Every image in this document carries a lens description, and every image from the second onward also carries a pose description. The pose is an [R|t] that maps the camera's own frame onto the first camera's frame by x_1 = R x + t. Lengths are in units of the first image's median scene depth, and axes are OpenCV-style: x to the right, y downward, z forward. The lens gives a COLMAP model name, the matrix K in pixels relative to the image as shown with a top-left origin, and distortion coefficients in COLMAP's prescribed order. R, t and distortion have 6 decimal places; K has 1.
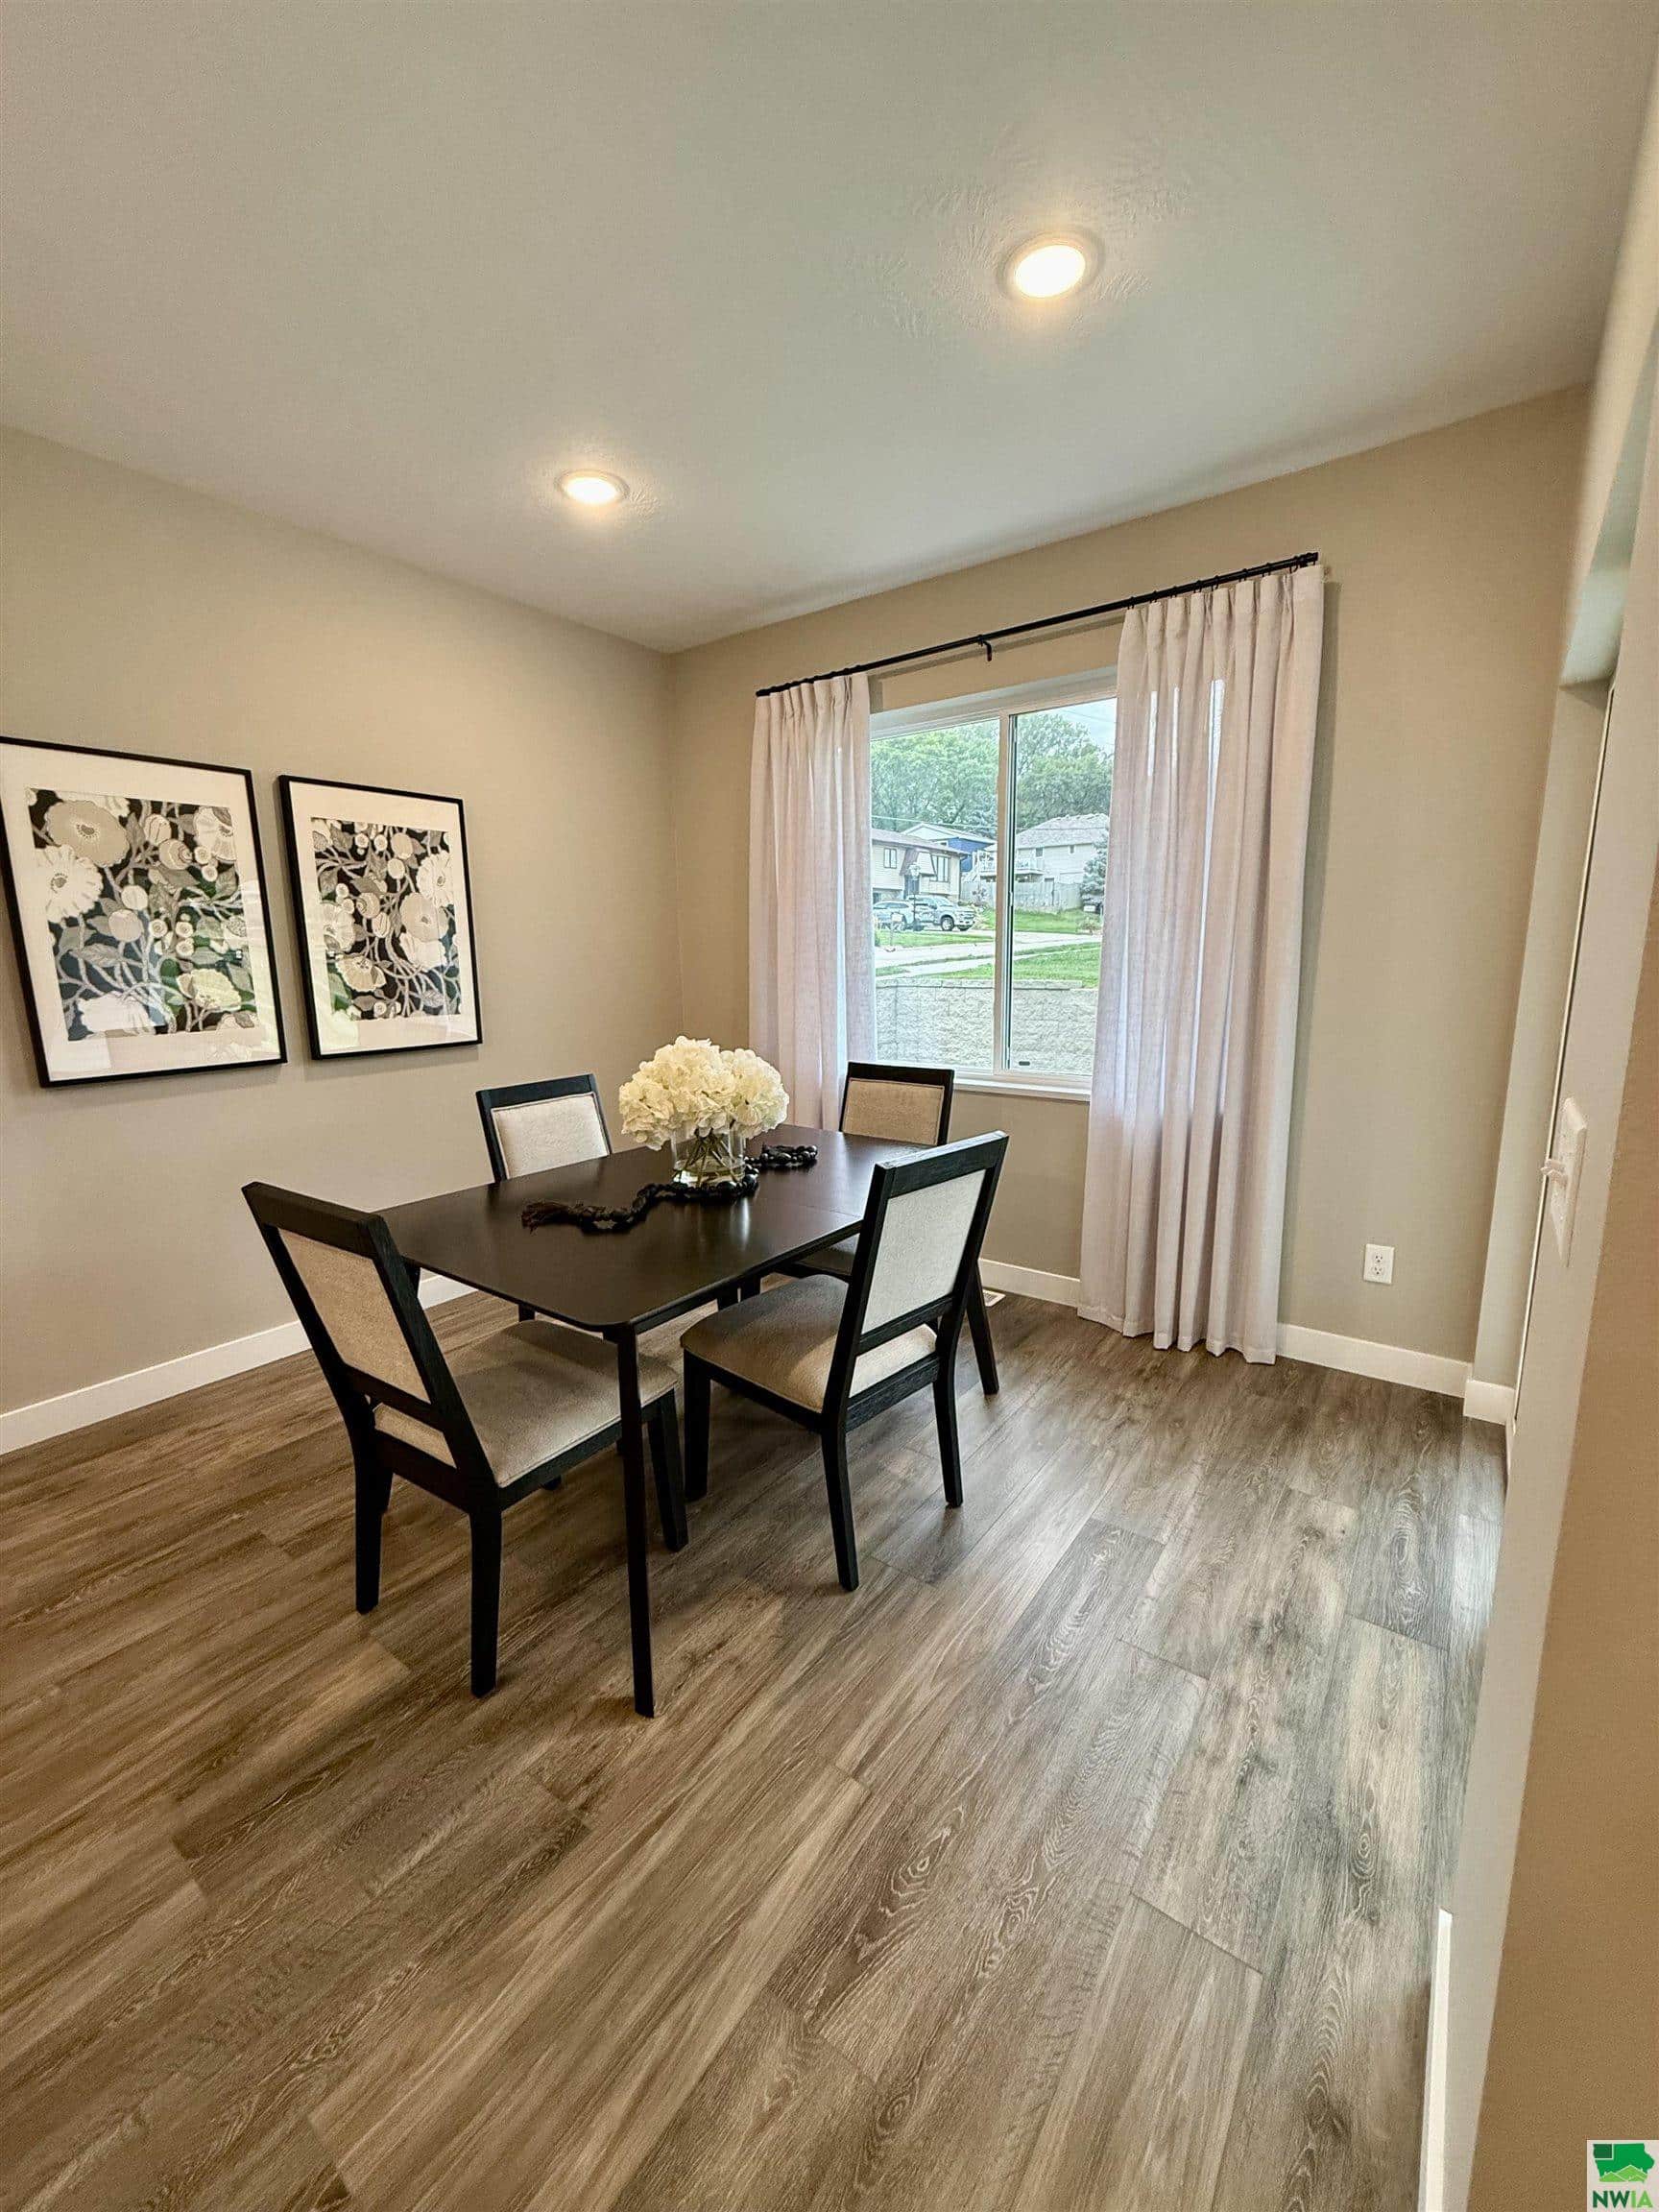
lens RADIAL K [[881.2, 0, 829.5], [0, 881.2, 1106.0], [0, 0, 1]] dist [-0.001267, 0.000080]
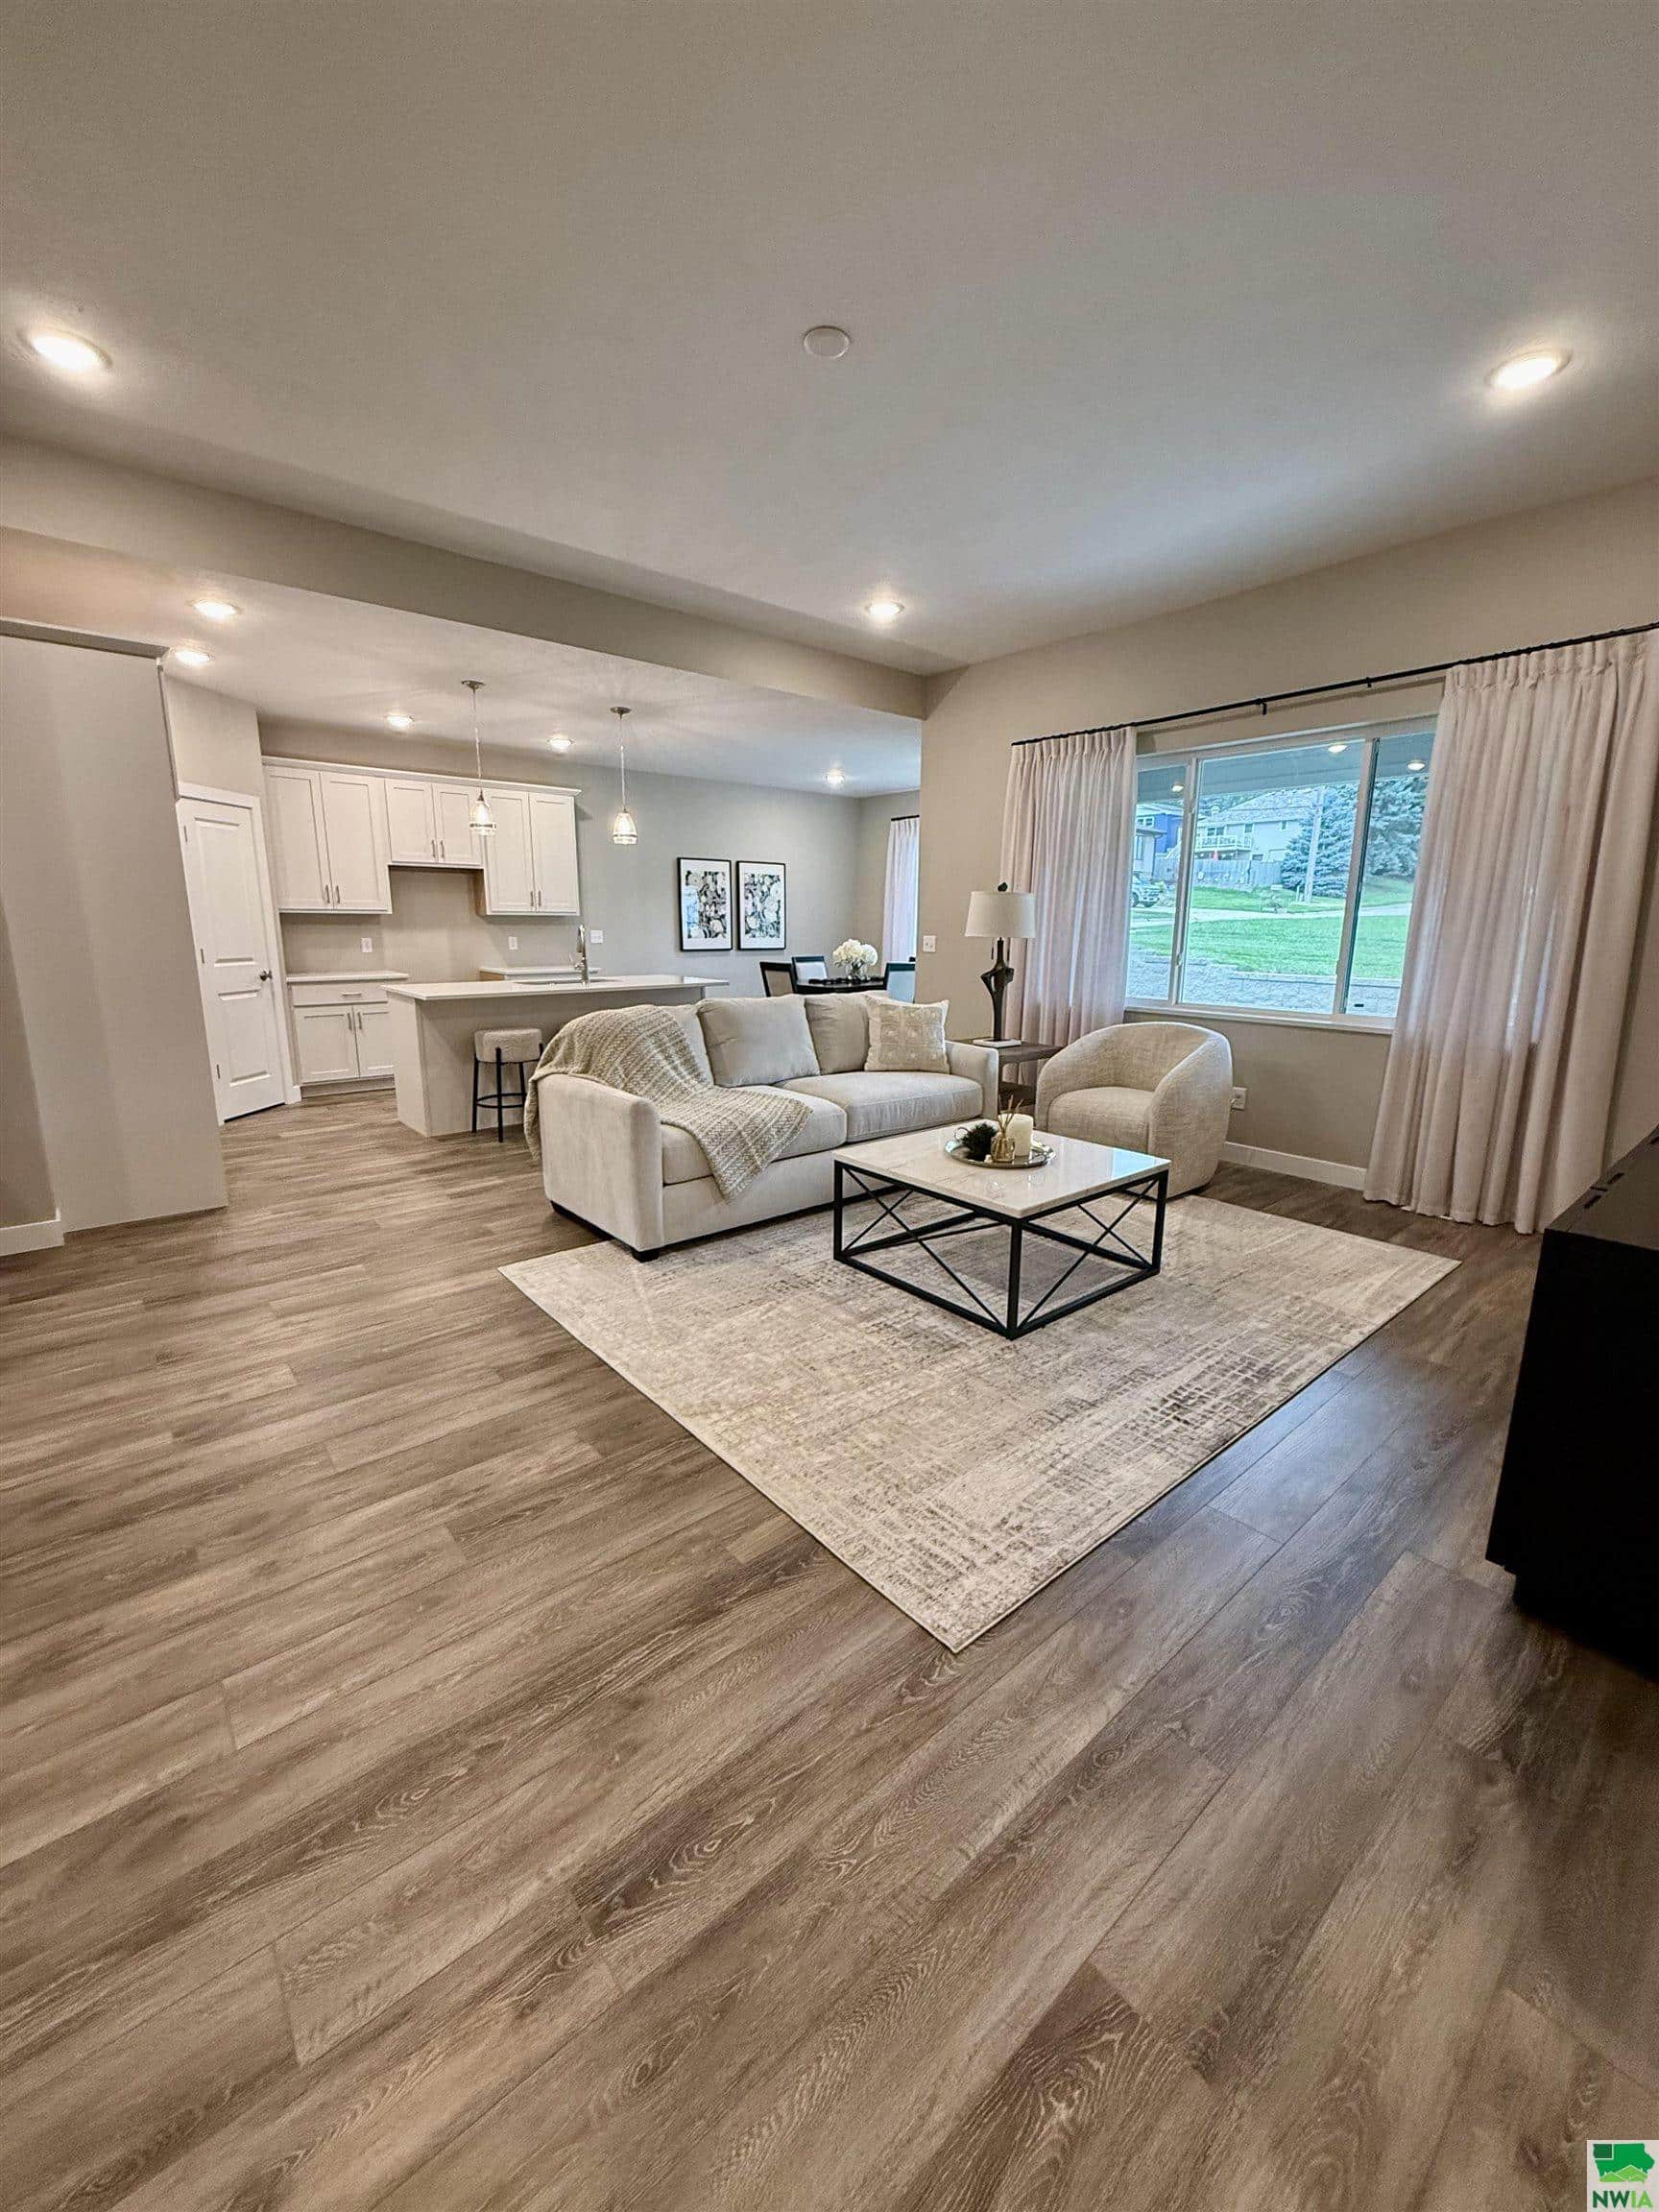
lens RADIAL K [[881.2, 0, 829.5], [0, 881.2, 1106.0], [0, 0, 1]] dist [-0.001267, 0.000080]
pose [[0.972940, 0.064692, -0.221816, 0.530453], [-0.057867, 0.997633, 0.037138, 0.419675], [0.223694, -0.023297, 0.974381, -2.286426]]
